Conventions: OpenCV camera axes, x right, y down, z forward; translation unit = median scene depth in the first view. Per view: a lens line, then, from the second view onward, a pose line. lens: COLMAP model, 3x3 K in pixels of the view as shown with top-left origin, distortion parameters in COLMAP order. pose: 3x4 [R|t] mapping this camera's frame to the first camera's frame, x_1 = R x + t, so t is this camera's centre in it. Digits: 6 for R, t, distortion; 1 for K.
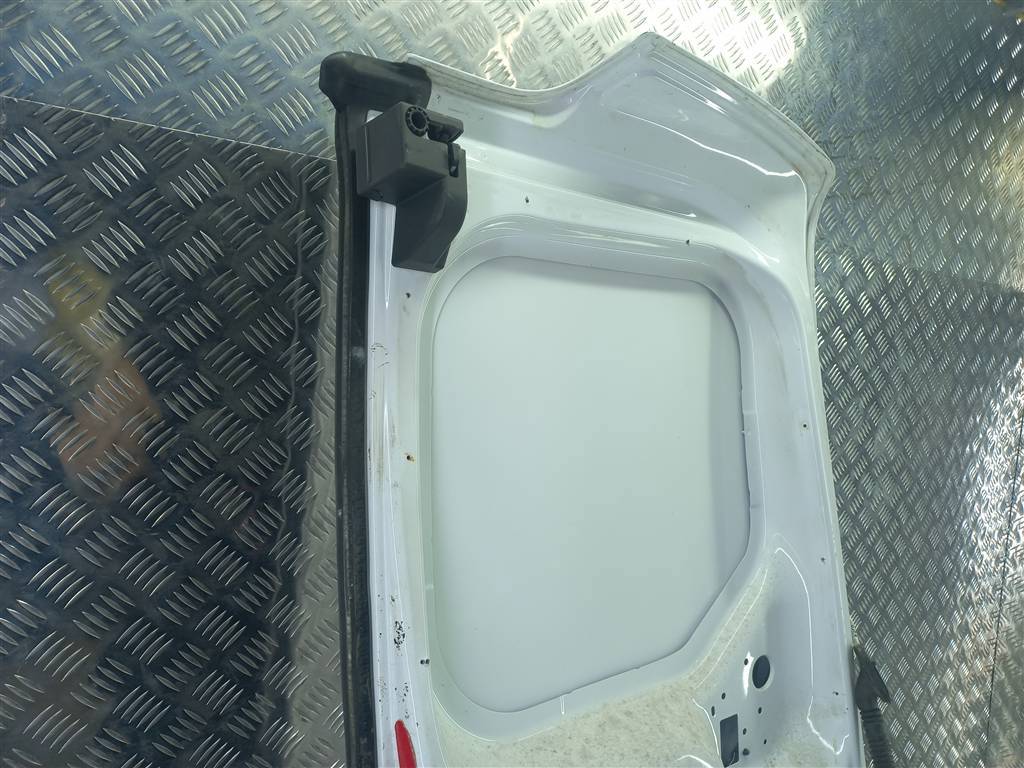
lens RADIAL K [[729.3, 0, 484.6], [0, 729.3, 388.4], [0, 0, 1]] dist [0.054620, -0.030858]
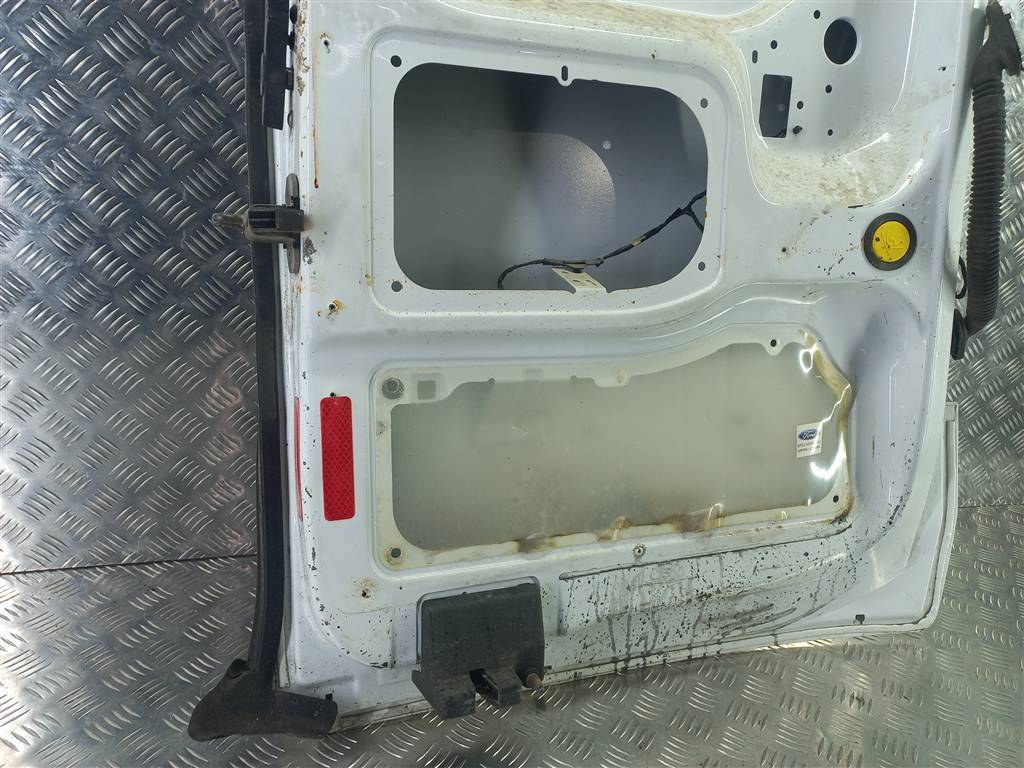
lens RADIAL K [[729.3, 0, 506.0], [0, 729.3, 379.1], [0, 0, 1]] dist [0.054620, -0.030858]
pose [[0.950337, 0.123374, -0.285725, 0.355113], [-0.052447, 0.968427, 0.243716, 0.649655], [0.306772, -0.216627, 0.926803, 0.099392]]
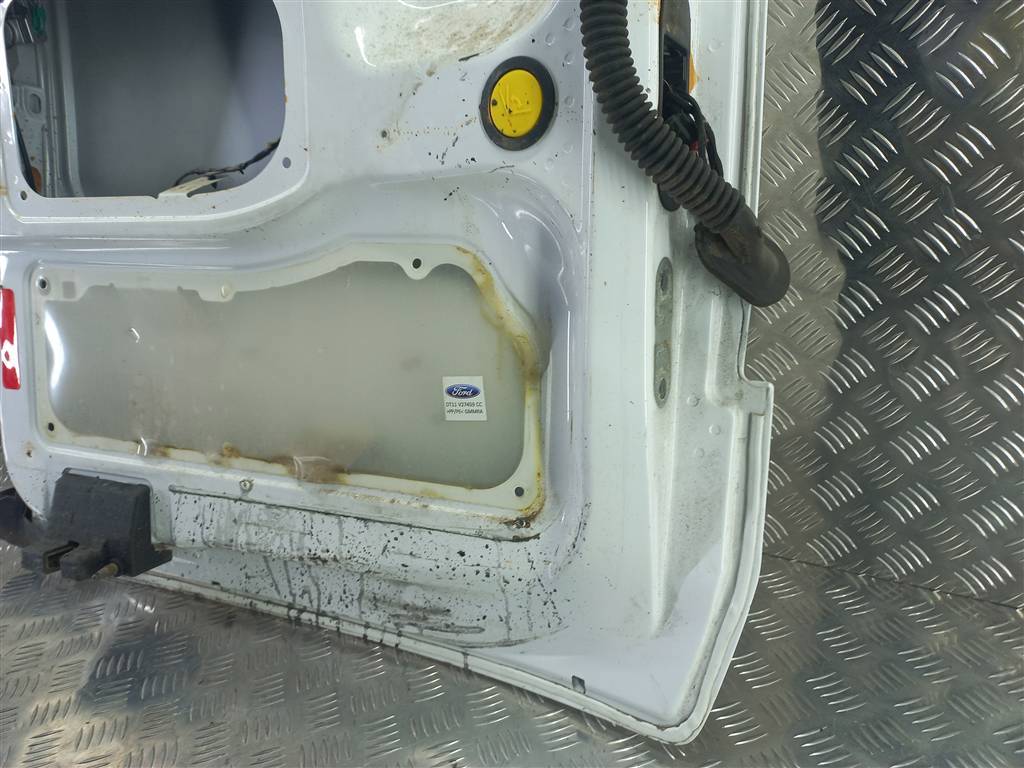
lens RADIAL K [[729.3, 0, 511.7], [0, 729.3, 377.8], [0, 0, 1]] dist [0.054620, -0.030858]
pose [[0.472389, 0.224445, -0.852334, 1.059533], [0.043925, 0.959837, 0.277098, 0.728831], [0.880295, -0.168337, 0.443557, 0.814815]]
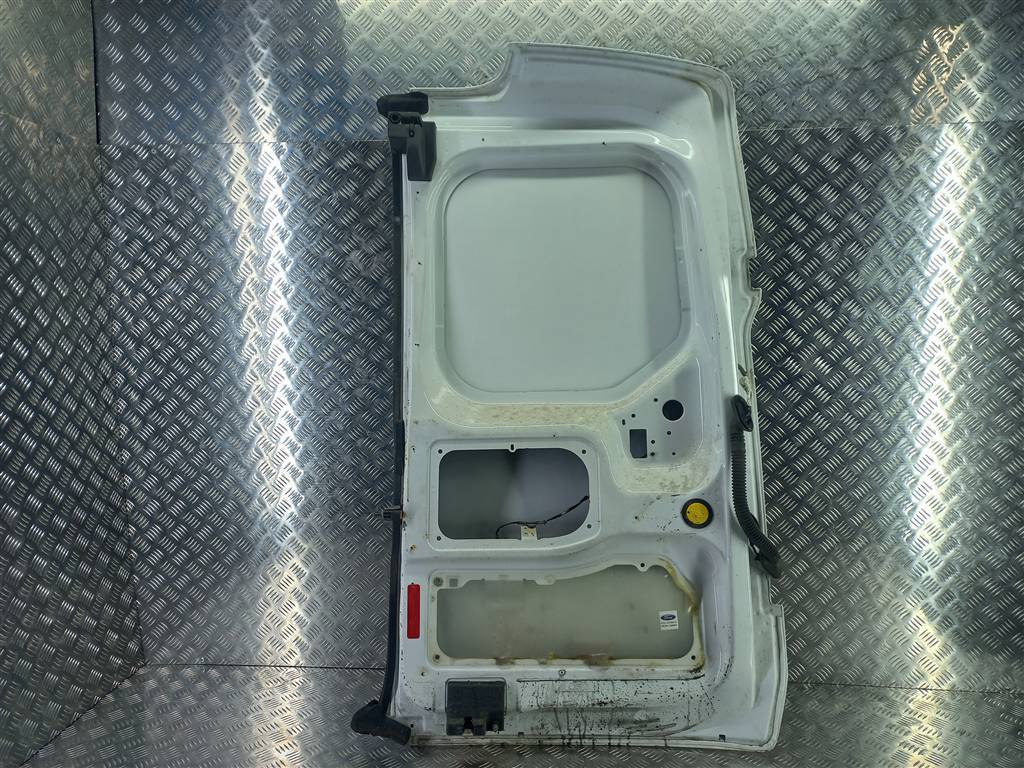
lens RADIAL K [[729.3, 0, 498.3], [0, 729.3, 374.1], [0, 0, 1]] dist [0.054620, -0.030858]
pose [[0.779521, 0.003587, -0.626366, 1.231430], [0.007082, 0.999869, 0.014540, 0.328200], [0.626336, -0.015770, 0.779394, -0.513109]]
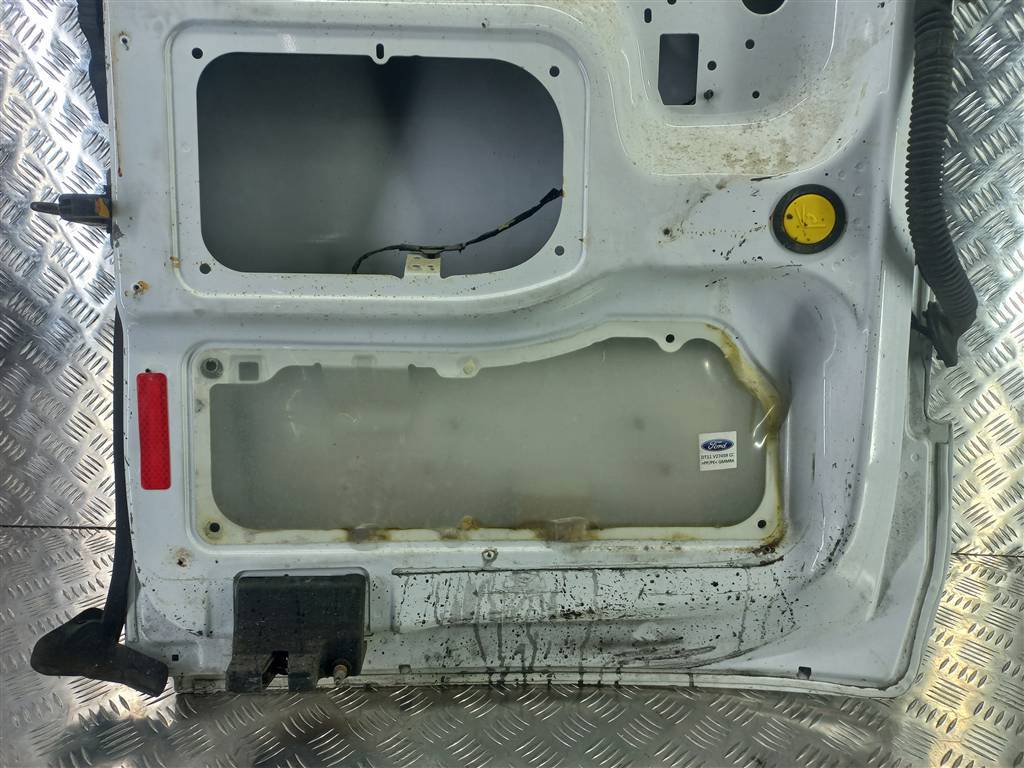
lens RADIAL K [[729.3, 0, 507.5], [0, 729.3, 380.4], [0, 0, 1]] dist [0.054620, -0.030858]
pose [[0.811759, 0.154023, -0.563315, 0.719595], [-0.016254, 0.970179, 0.241846, 0.665137], [0.583766, -0.187165, 0.790055, 0.311219]]
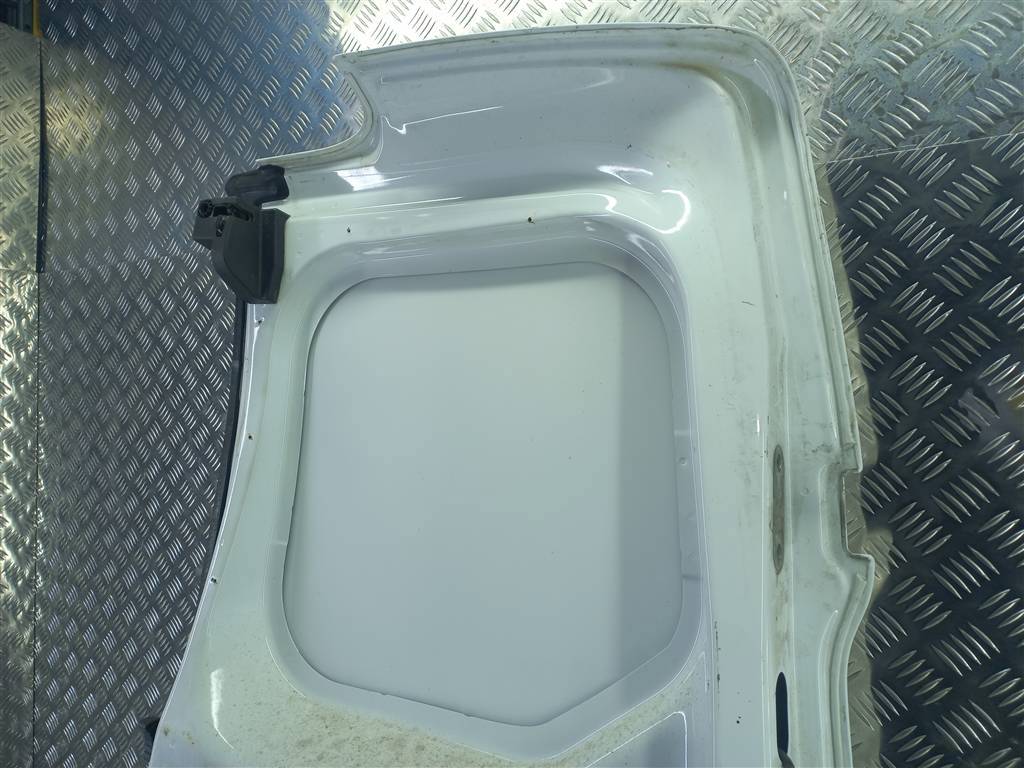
lens RADIAL K [[729.3, 0, 497.6], [0, 729.3, 383.4], [0, 0, 1]] dist [0.054620, -0.030858]
pose [[0.400163, -0.052796, -0.914922, 1.100174], [-0.060144, 0.994674, -0.083704, 0.065903], [0.914468, 0.088522, 0.394857, 0.697150]]
